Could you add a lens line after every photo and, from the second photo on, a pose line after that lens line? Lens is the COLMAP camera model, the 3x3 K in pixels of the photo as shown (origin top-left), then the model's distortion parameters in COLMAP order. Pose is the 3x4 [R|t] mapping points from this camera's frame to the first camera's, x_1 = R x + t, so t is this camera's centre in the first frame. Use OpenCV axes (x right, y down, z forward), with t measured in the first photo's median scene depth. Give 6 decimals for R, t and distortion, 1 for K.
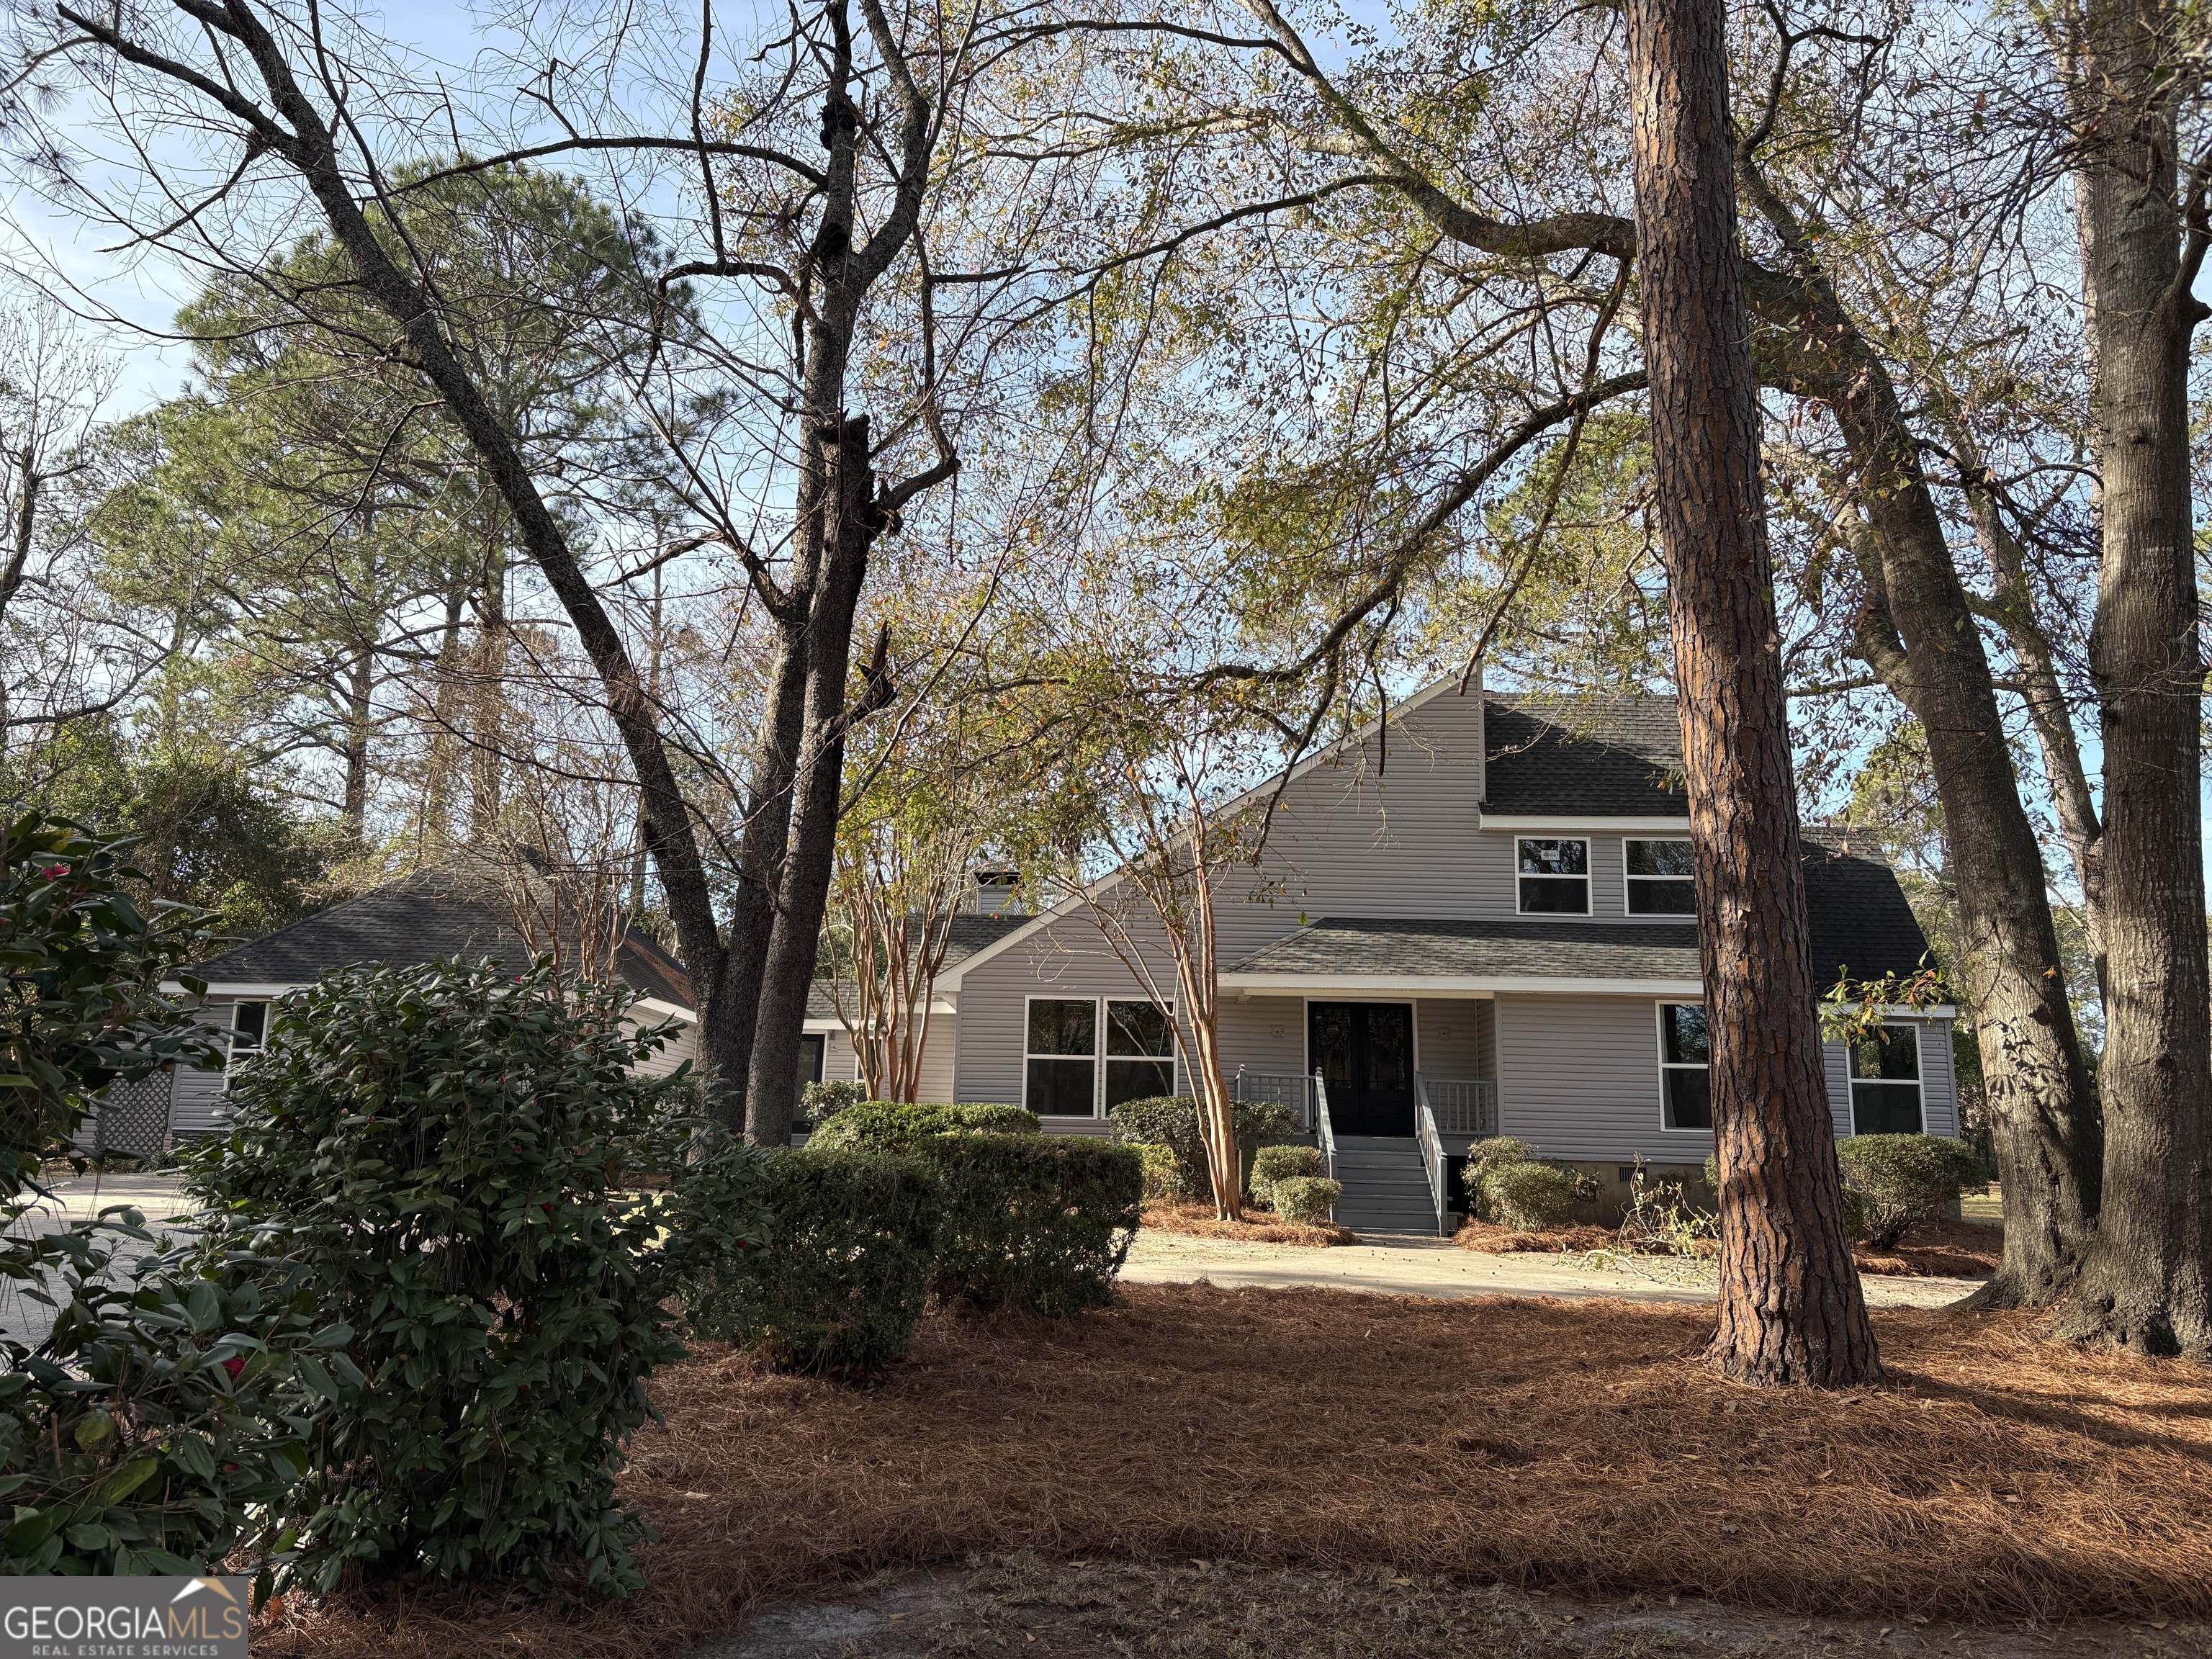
lens RADIAL K [[1654.1, 0, 1094.2], [0, 1654.1, 843.2], [0, 0, 1]] dist [0.027469, -0.014911]
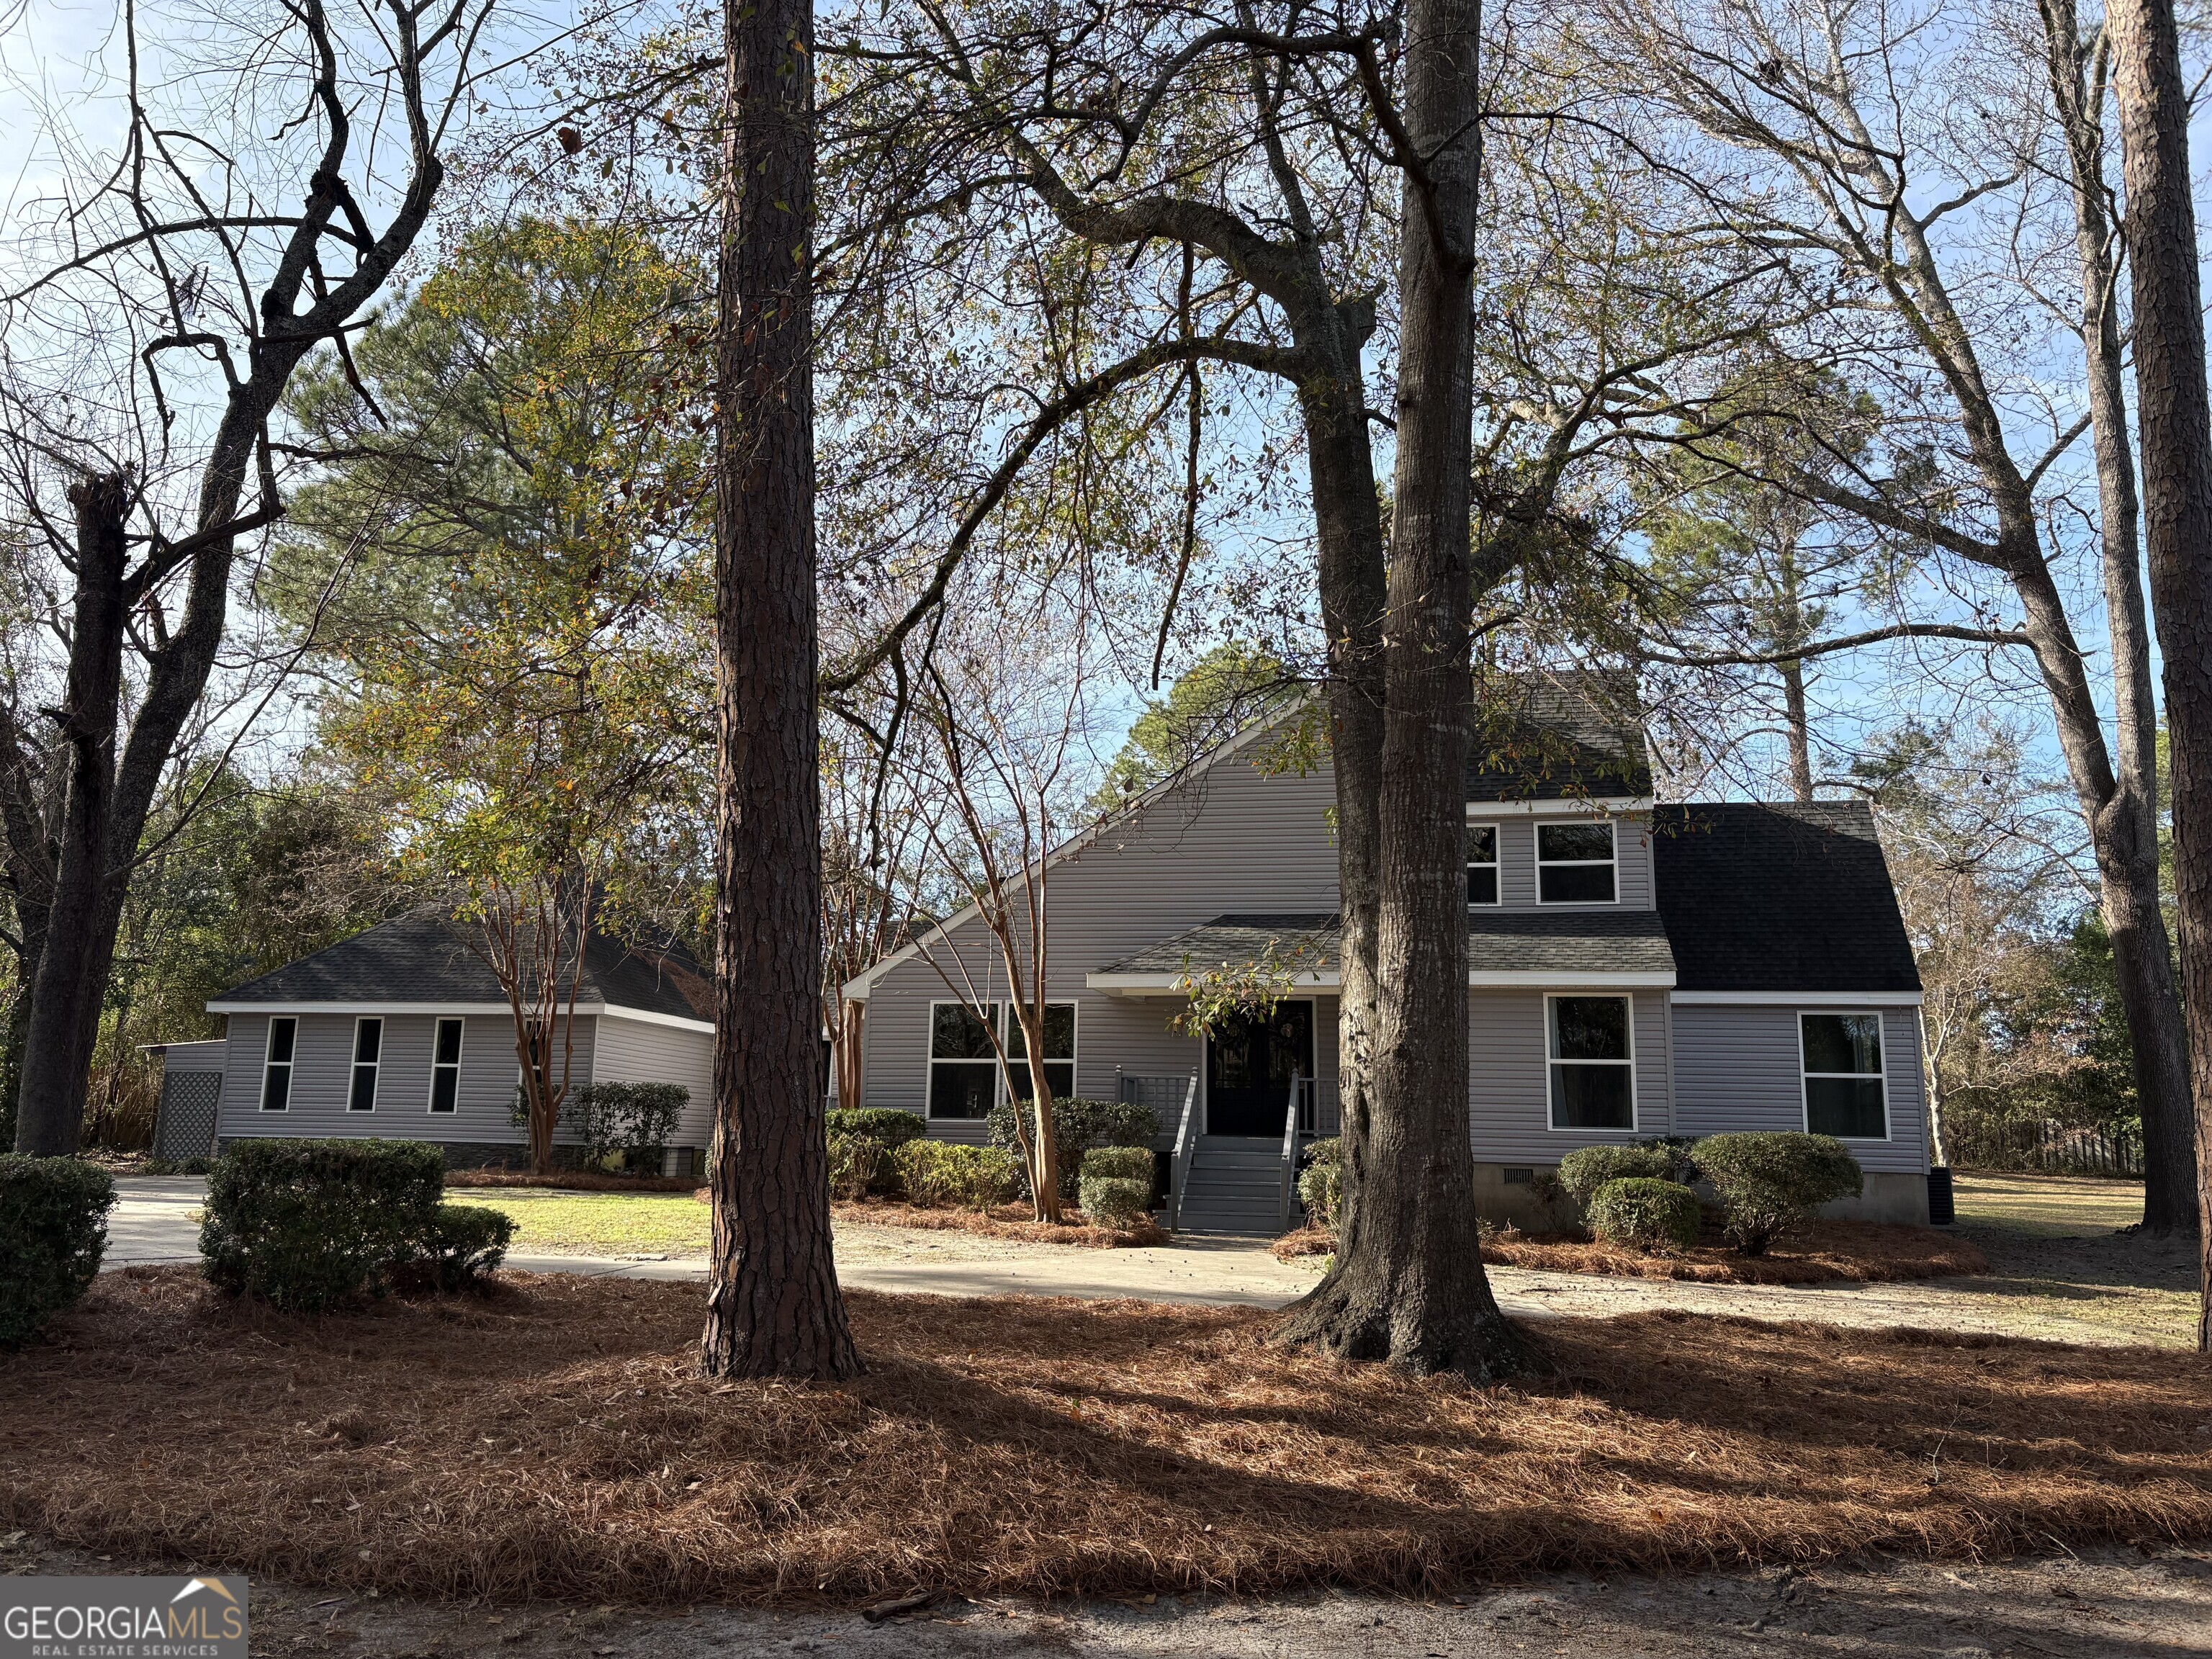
lens RADIAL K [[1654.1, 0, 1091.9], [0, 1654.1, 842.0], [0, 0, 1]] dist [0.027469, -0.014911]
pose [[0.984058, -0.035858, -0.174198, 0.253272], [0.035488, 0.999356, -0.005241, 0.003961], [0.174273, -0.001024, 0.984697, 0.015304]]
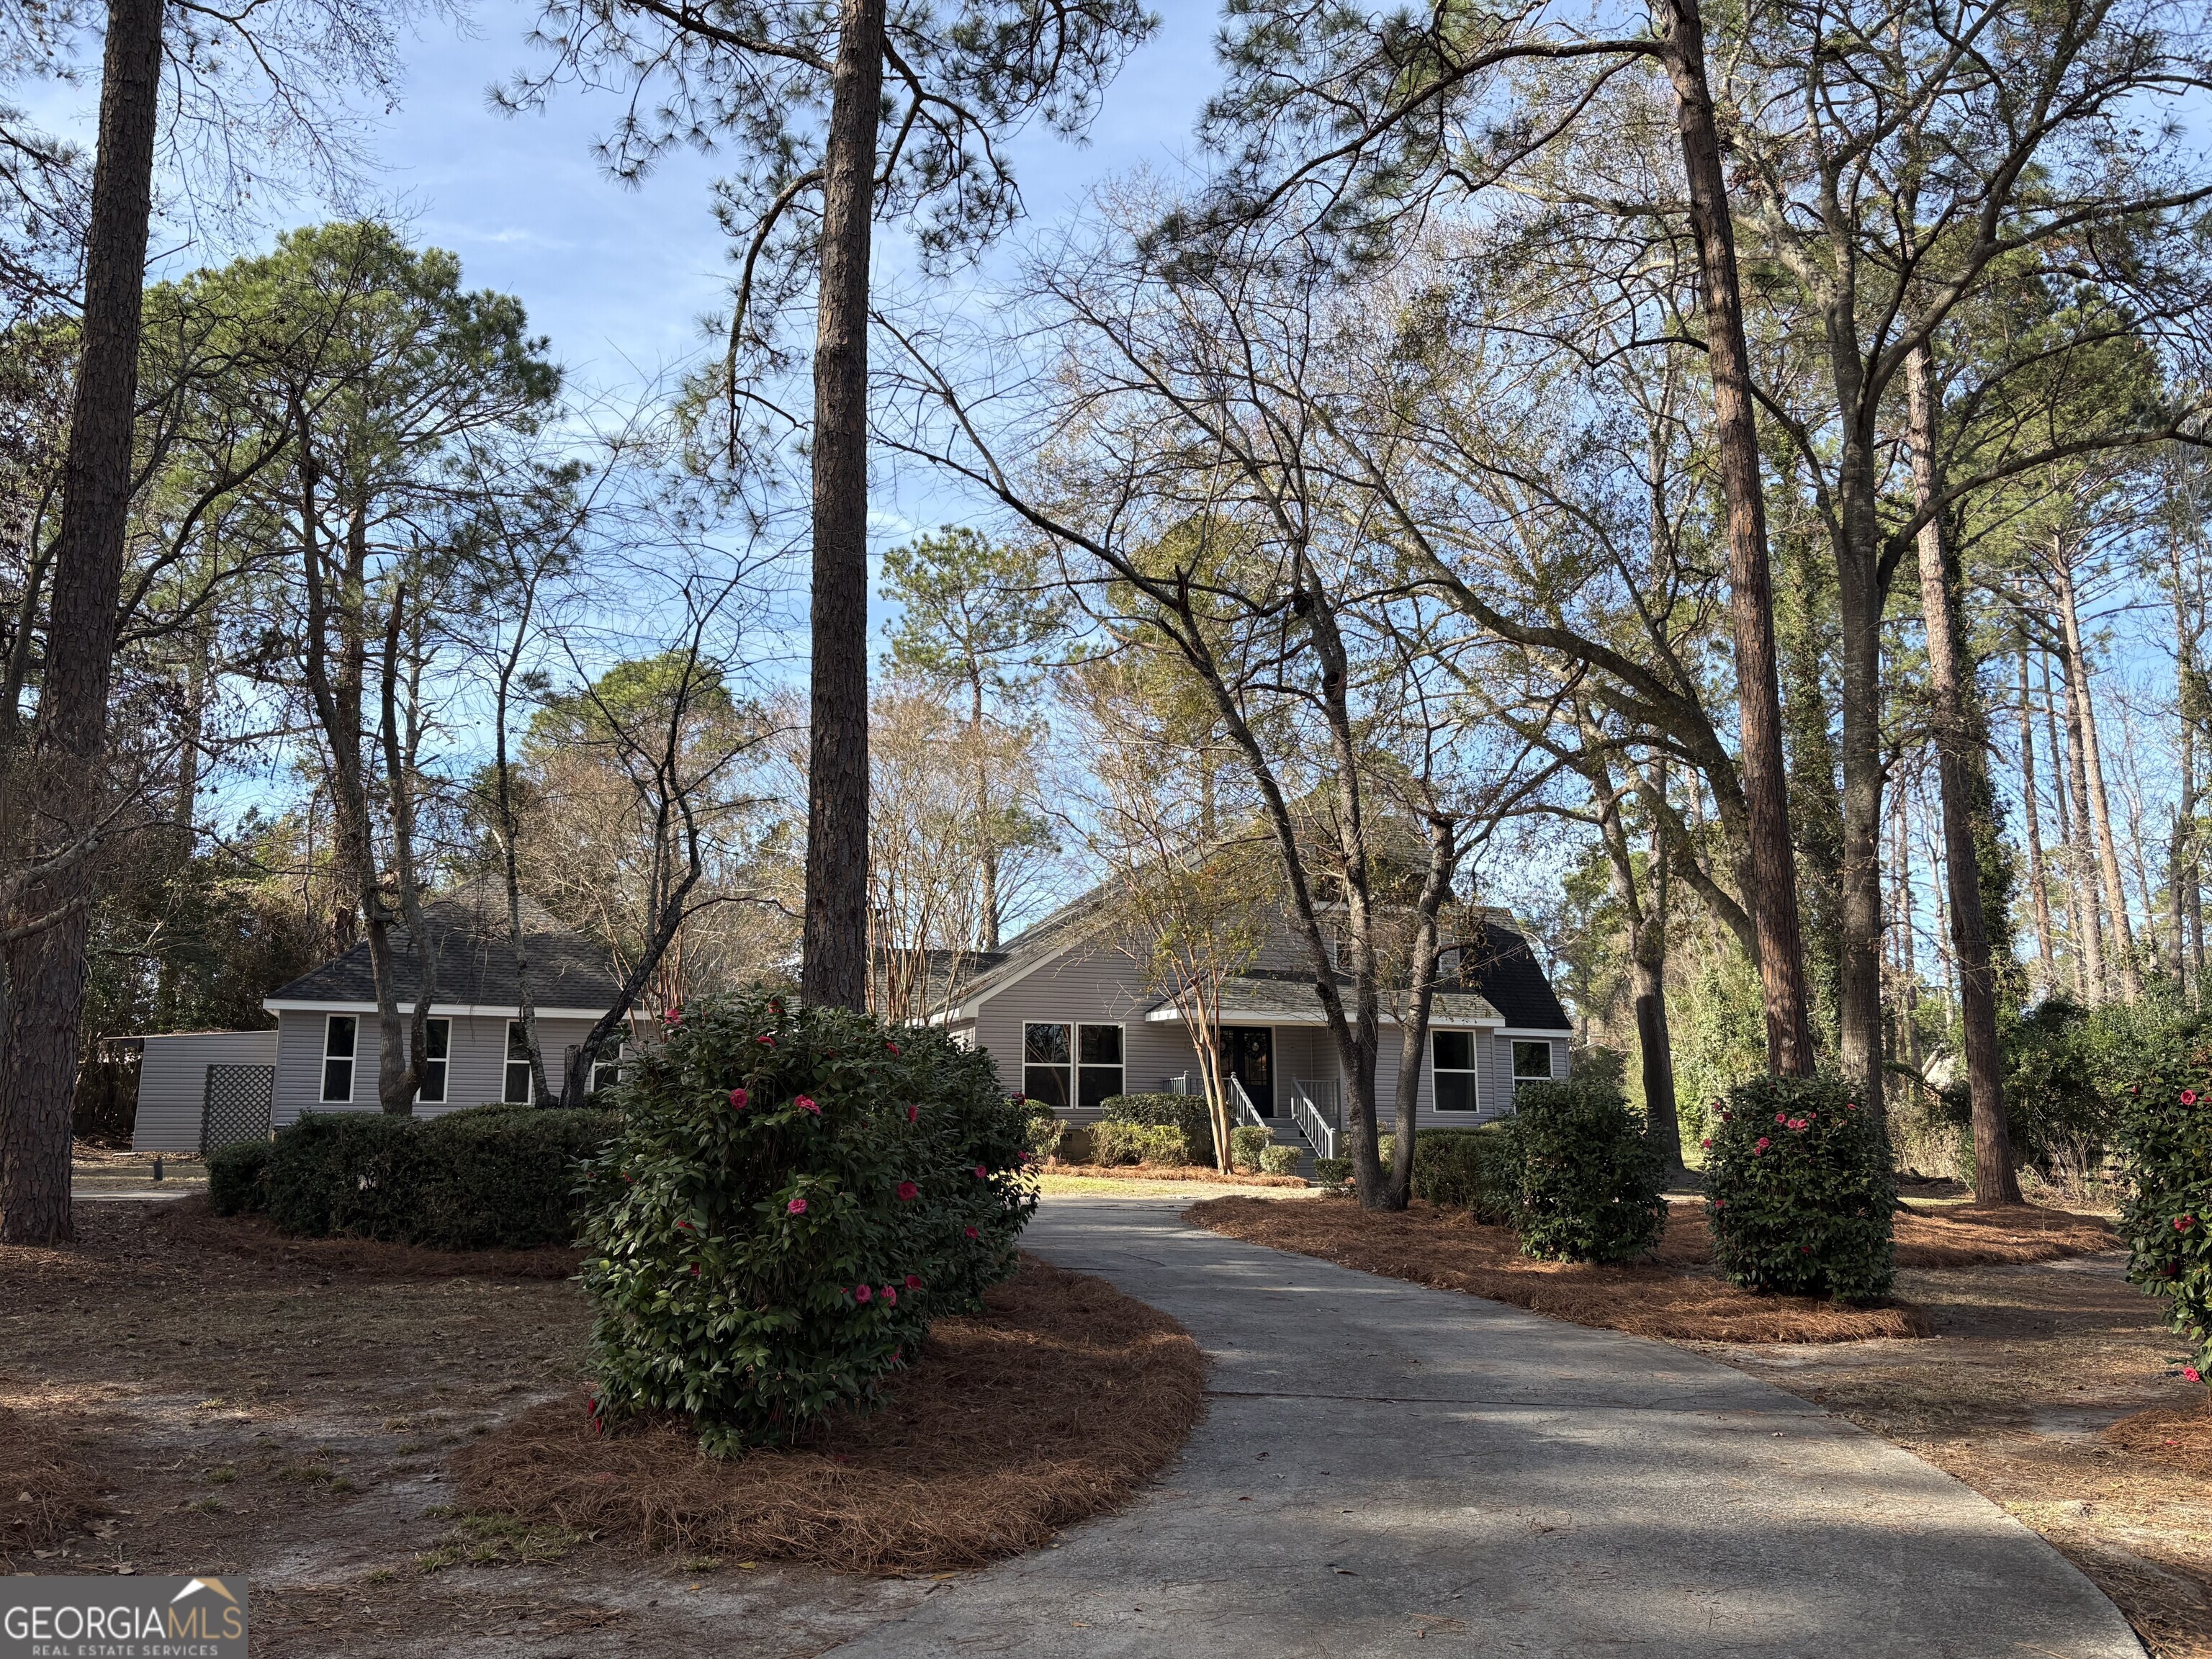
lens RADIAL K [[1654.1, 0, 1101.2], [0, 1654.1, 821.7], [0, 0, 1]] dist [0.027469, -0.014911]
pose [[0.932693, 0.046889, 0.357610, -0.530778], [-0.050640, 0.998716, 0.001126, -0.088103], [-0.357098, -0.019159, 0.933871, -0.362864]]
